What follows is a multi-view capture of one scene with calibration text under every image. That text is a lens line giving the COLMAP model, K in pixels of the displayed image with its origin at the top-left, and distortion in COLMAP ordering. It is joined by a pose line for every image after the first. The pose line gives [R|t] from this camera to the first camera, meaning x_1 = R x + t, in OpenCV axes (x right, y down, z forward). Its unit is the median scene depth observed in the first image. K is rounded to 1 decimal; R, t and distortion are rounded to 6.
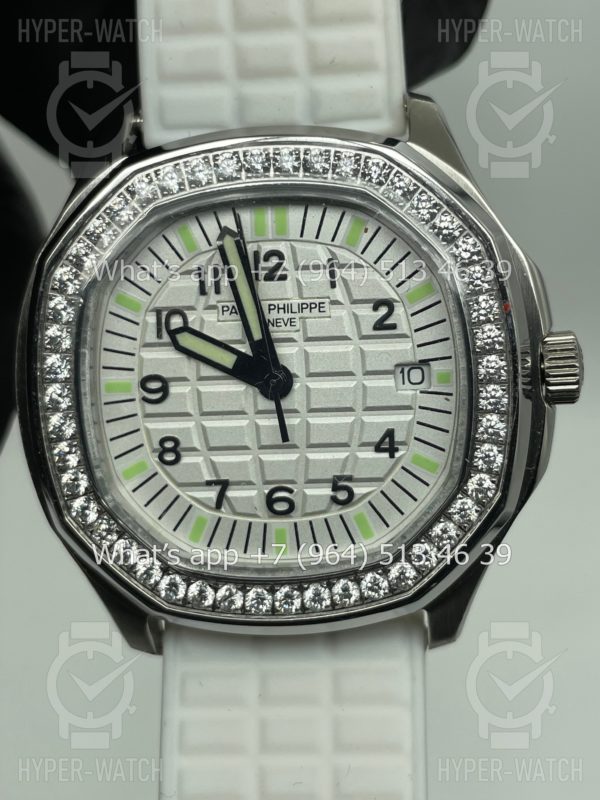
lens RADIAL K [[1327.9, 0, 297.9], [0, 1327.9, 396.2], [0, 0, 1]] dist [0.267684, 0.000000]
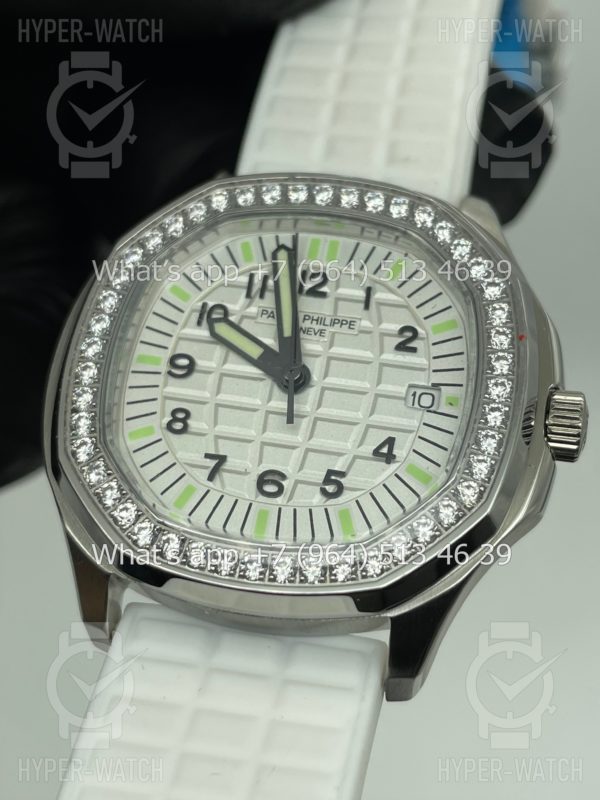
lens RADIAL K [[1327.9, 0, 297.4], [0, 1327.9, 401.9], [0, 0, 1]] dist [0.267684, 0.000000]
pose [[0.972687, 0.208662, -0.101682, 0.096803], [-0.232111, 0.870759, -0.433478, 0.461736], [-0.001910, 0.445241, 0.895409, 0.063852]]
